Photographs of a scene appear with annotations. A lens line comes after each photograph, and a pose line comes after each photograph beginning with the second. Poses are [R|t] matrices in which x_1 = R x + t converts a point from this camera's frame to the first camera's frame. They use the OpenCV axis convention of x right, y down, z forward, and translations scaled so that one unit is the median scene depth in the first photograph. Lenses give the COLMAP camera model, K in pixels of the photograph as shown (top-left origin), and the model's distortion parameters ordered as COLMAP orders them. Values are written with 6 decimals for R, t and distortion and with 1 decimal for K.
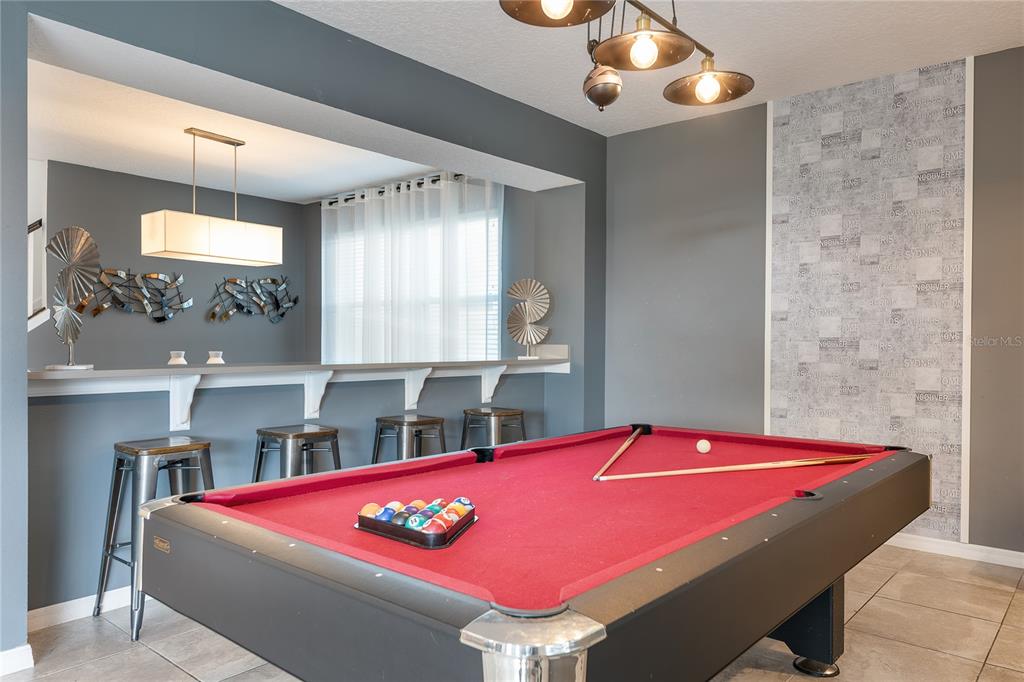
lens RADIAL K [[708.5, 0, 512.0], [0, 708.5, 341.0], [0, 0, 1]] dist [0.033862, 0.000176]
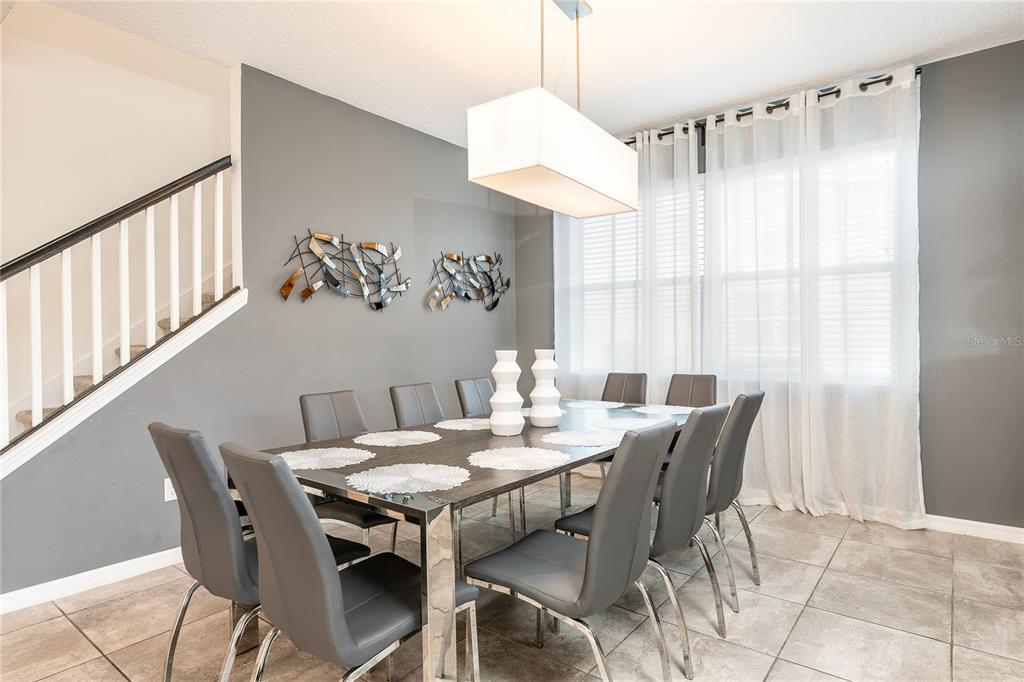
lens RADIAL K [[550.5, 0, 512.0], [0, 550.5, 341.0], [0, 0, 1]] dist [0.013639, -0.000263]
pose [[0.997260, -0.017936, 0.071774, -0.397687], [0.017350, 0.999811, 0.008775, 0.003498], [-0.071918, -0.007505, 0.997382, 0.427300]]
